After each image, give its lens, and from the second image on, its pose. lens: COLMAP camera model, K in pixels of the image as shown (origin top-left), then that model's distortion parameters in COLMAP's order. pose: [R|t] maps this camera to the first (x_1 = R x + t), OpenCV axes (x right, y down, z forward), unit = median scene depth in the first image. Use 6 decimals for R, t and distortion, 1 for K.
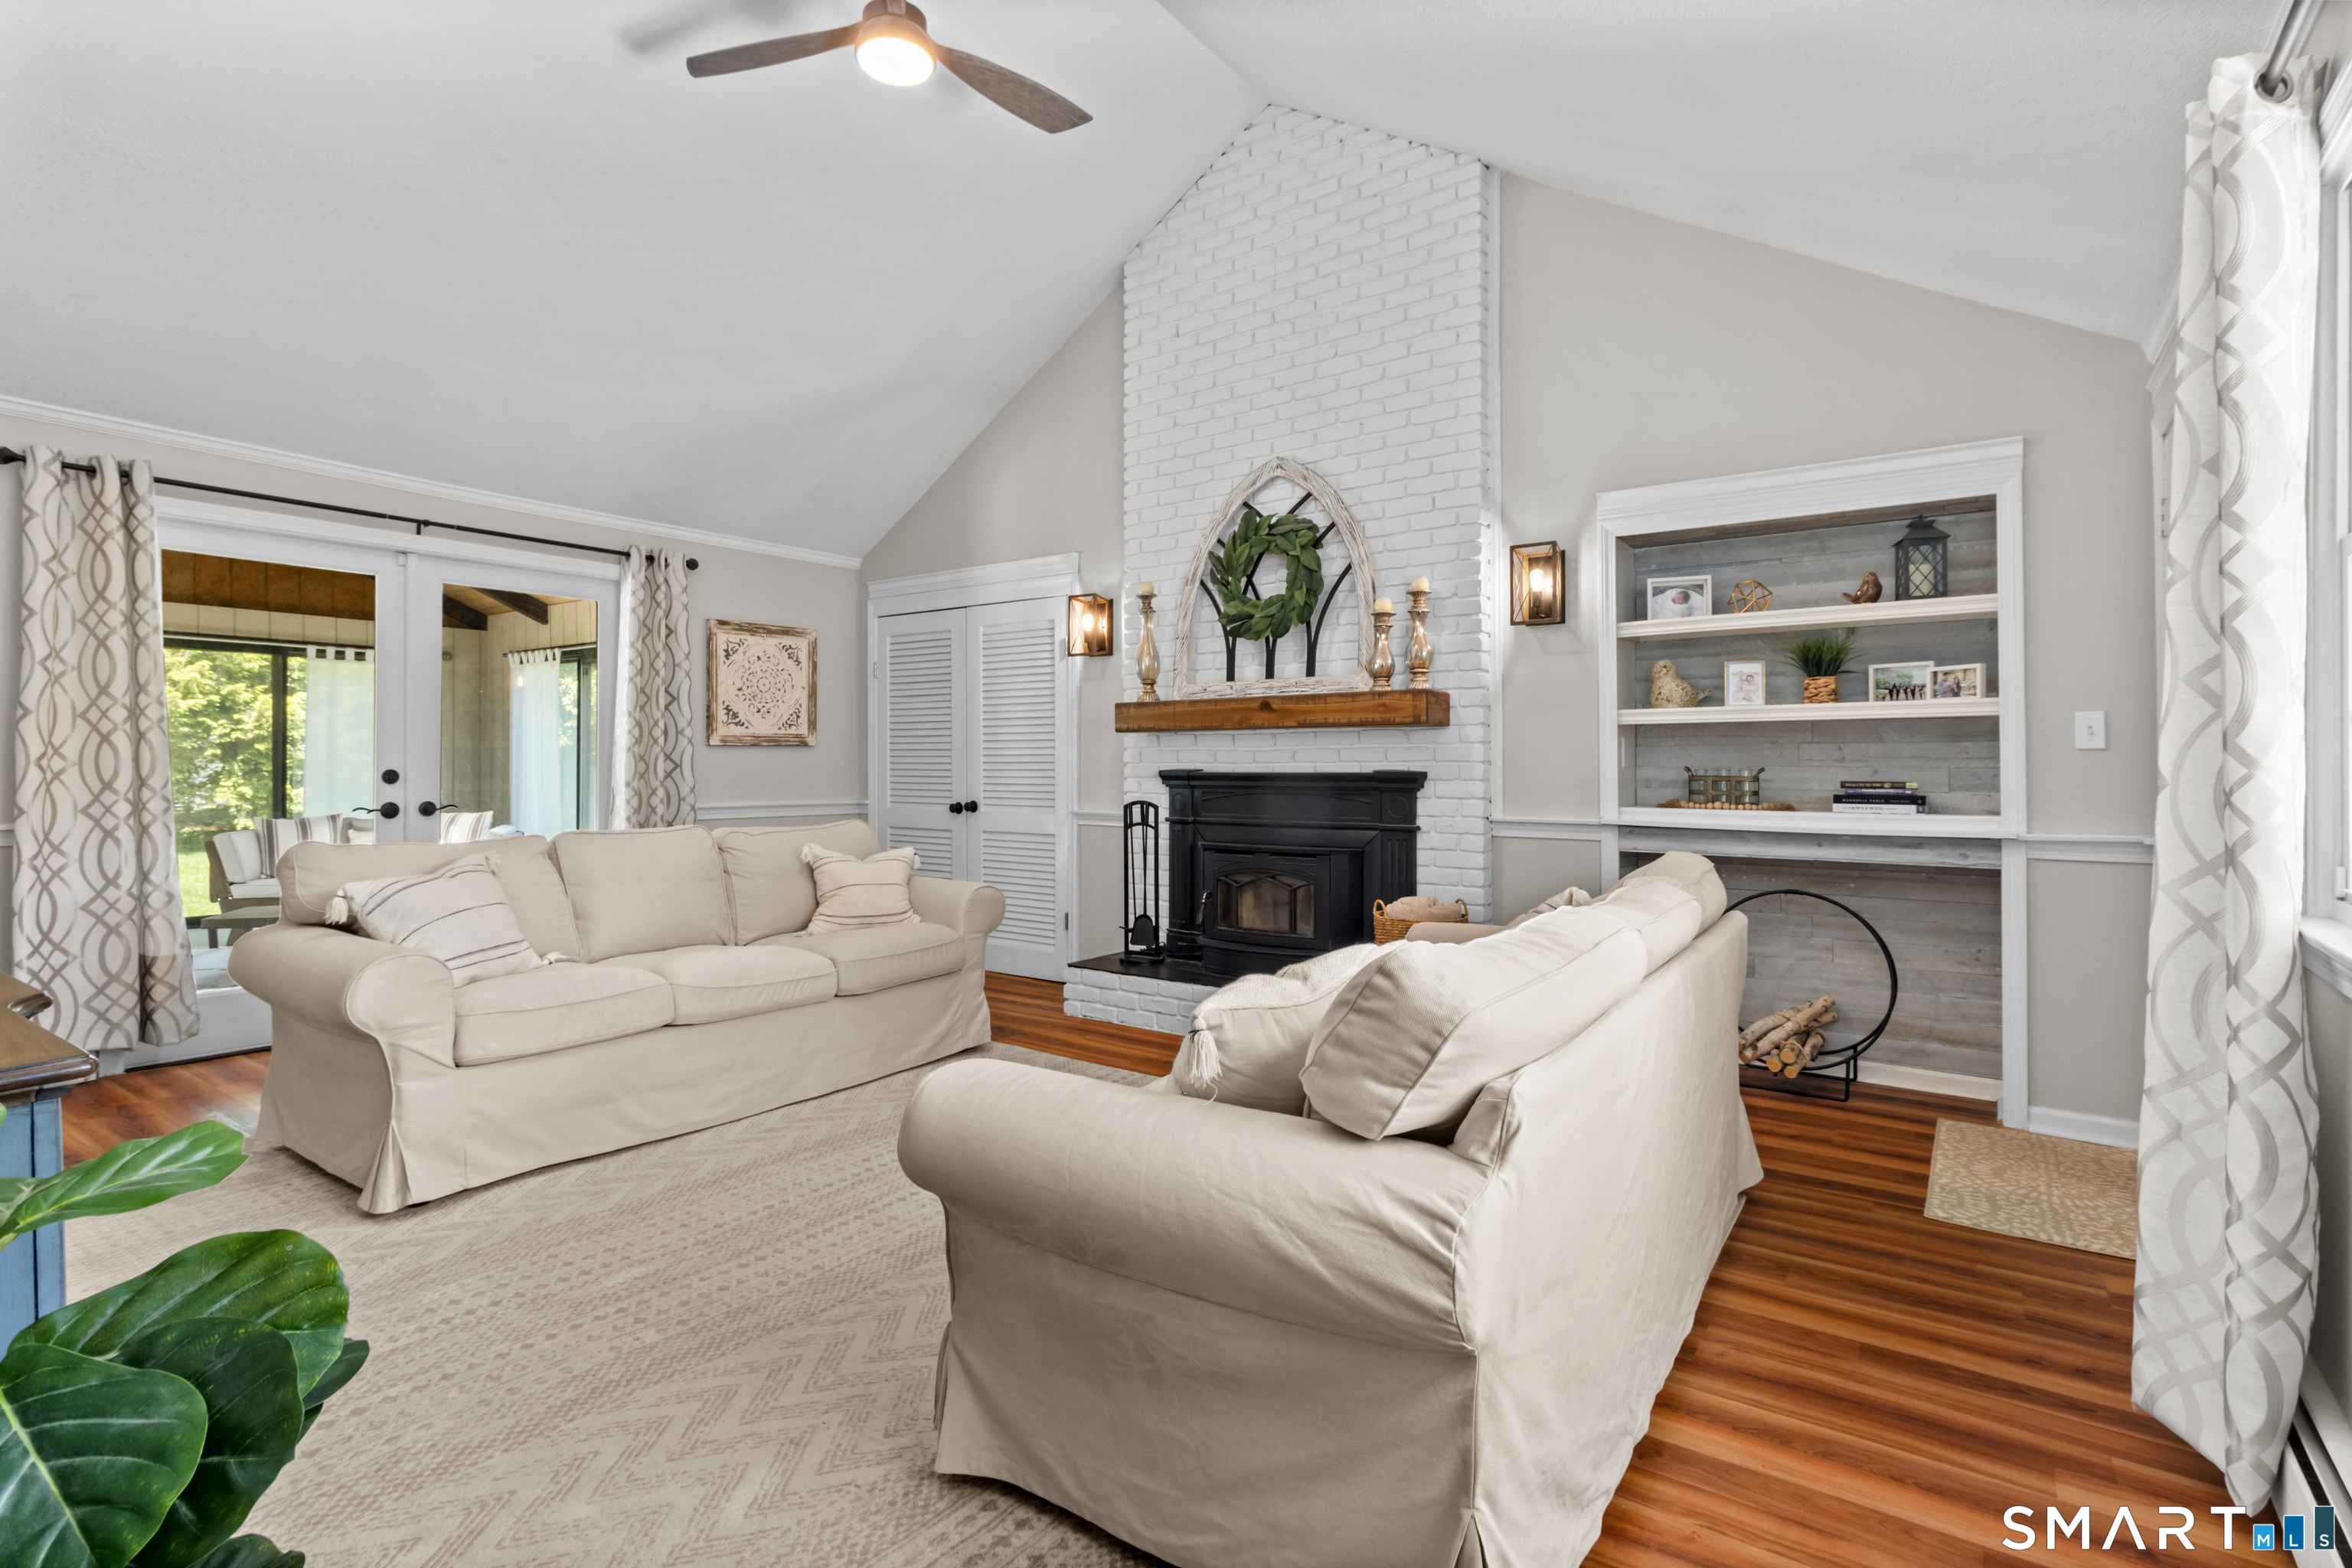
lens RADIAL K [[1119.8, 0, 1177.2], [0, 1119.8, 754.7], [0, 0, 1]] dist [0.010478, 0.000298]
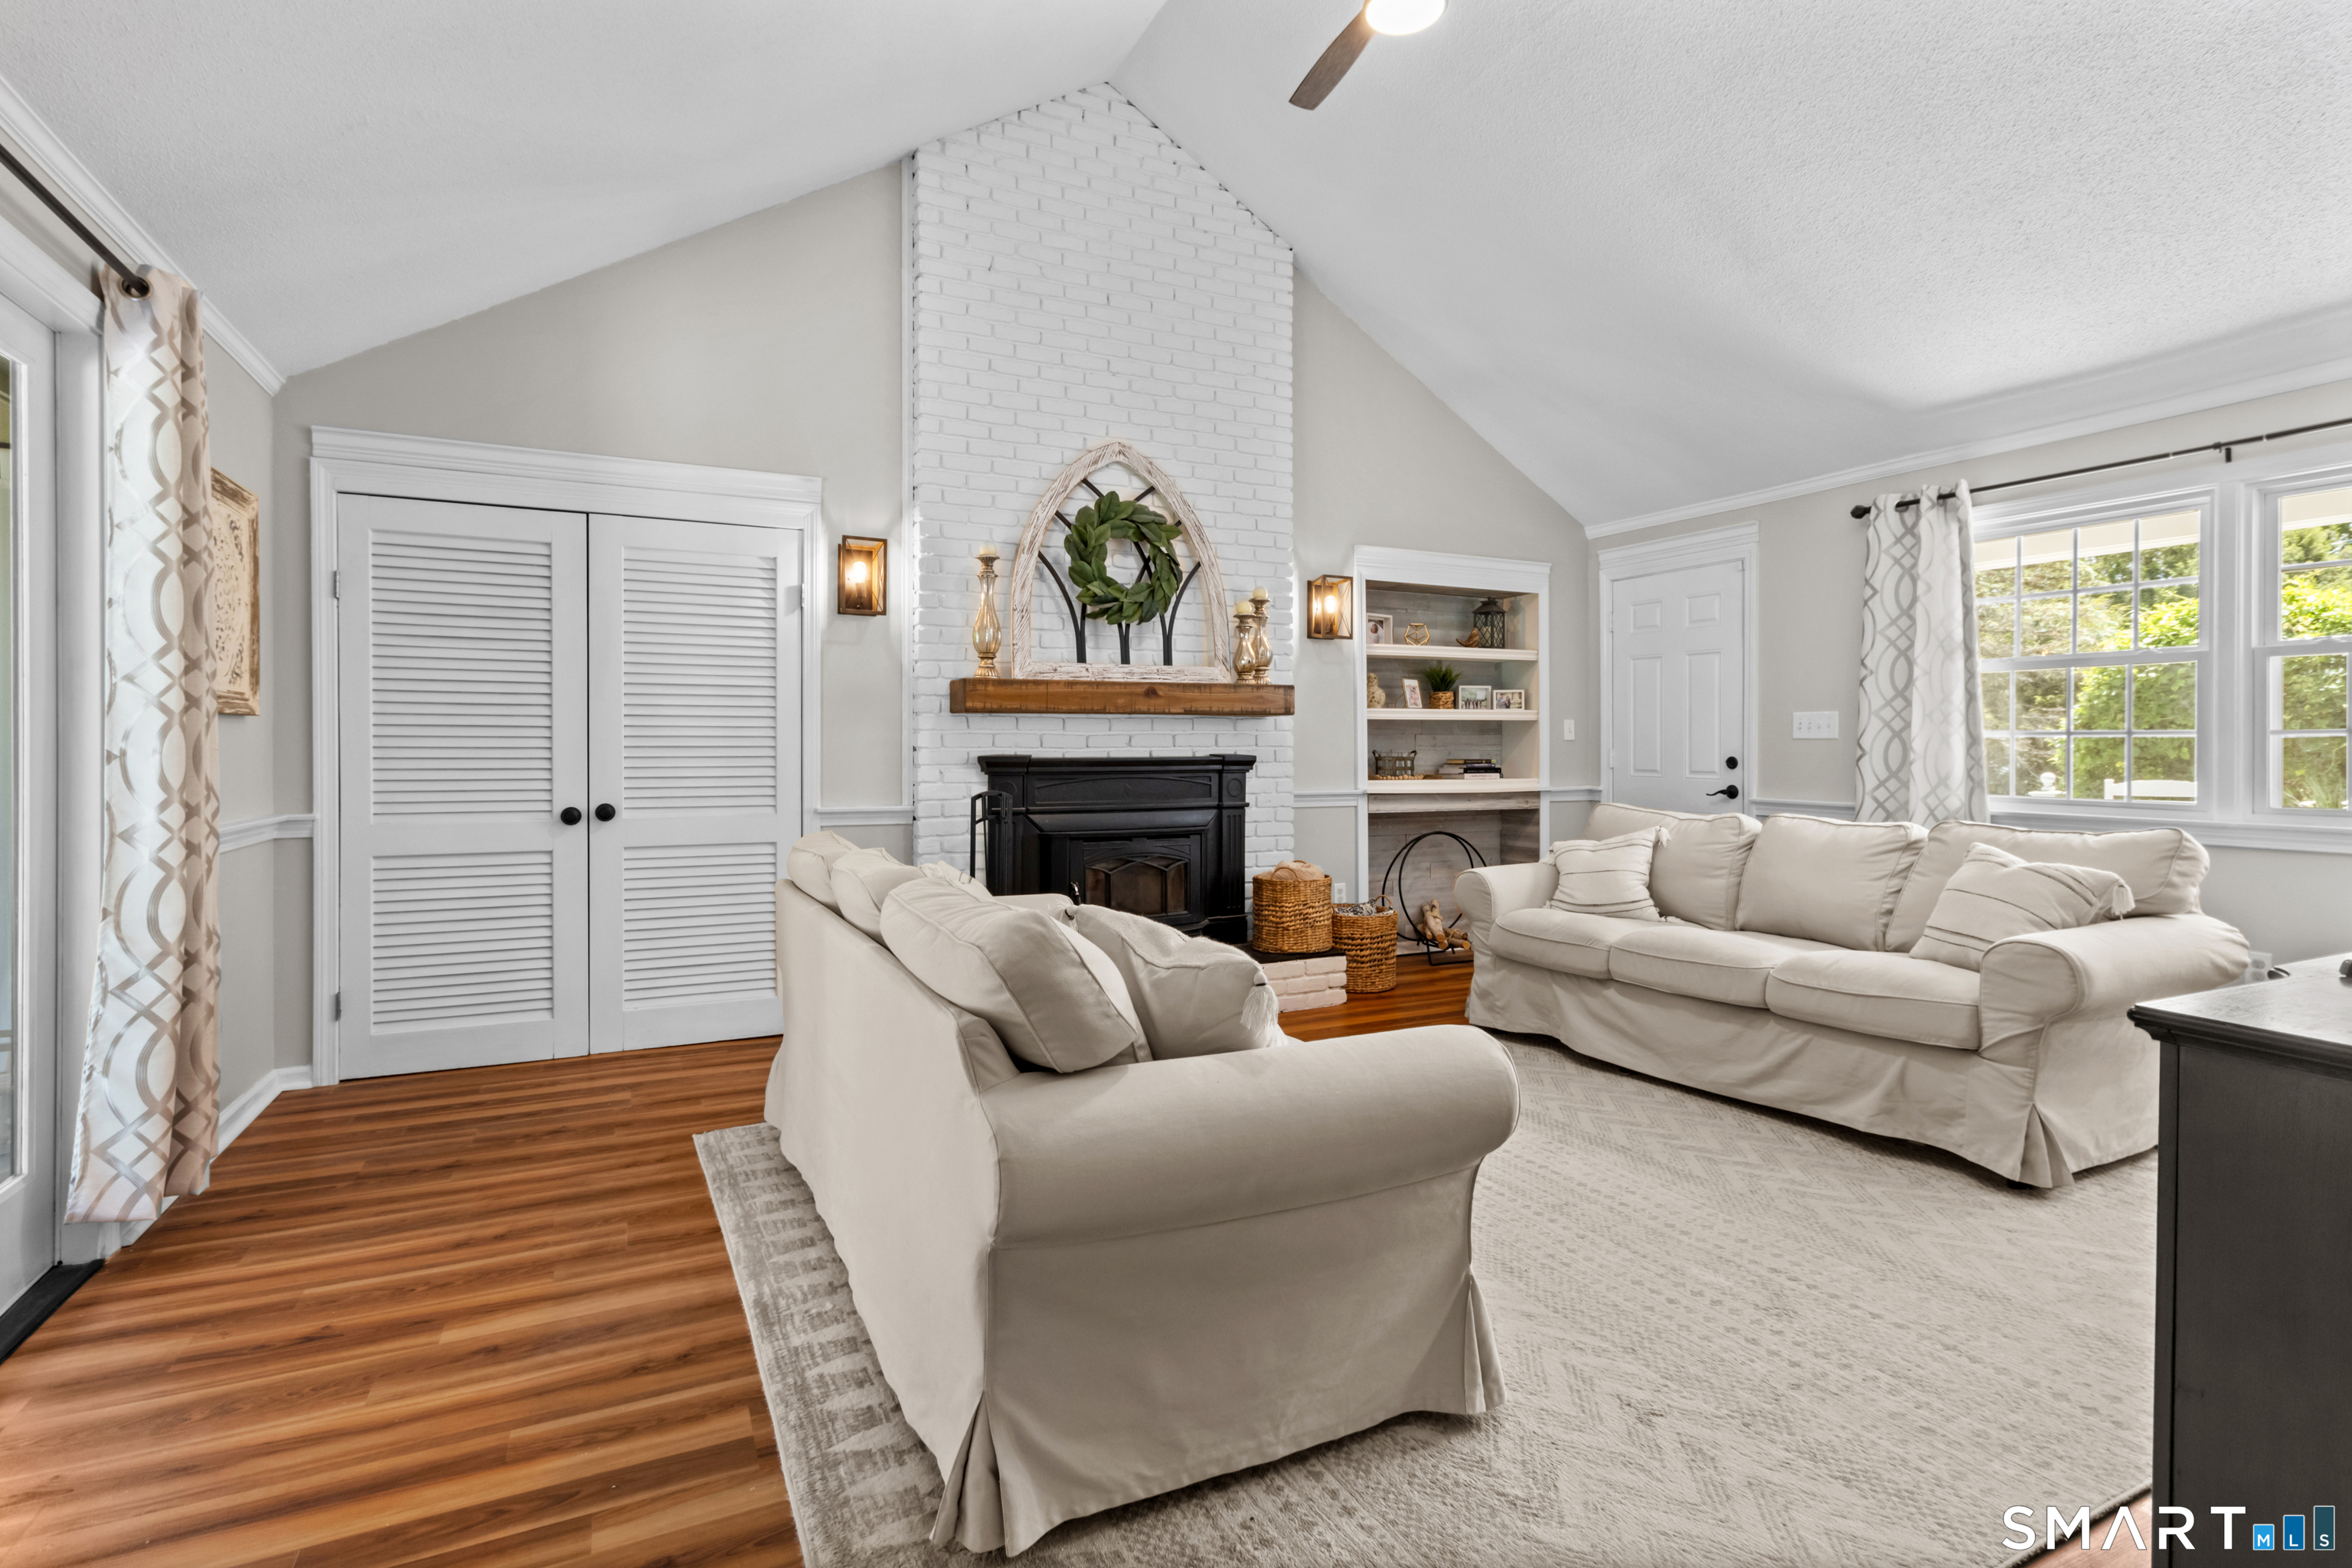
lens RADIAL K [[1138.1, 0, 1175.7], [0, 1138.1, 752.1], [0, 0, 1]] dist [0.001463, -0.000093]
pose [[0.475687, -0.004109, 0.879605, -0.850555], [-0.007039, 0.999939, 0.008477, 0.002290], [-0.879586, -0.010224, 0.475629, 0.508675]]
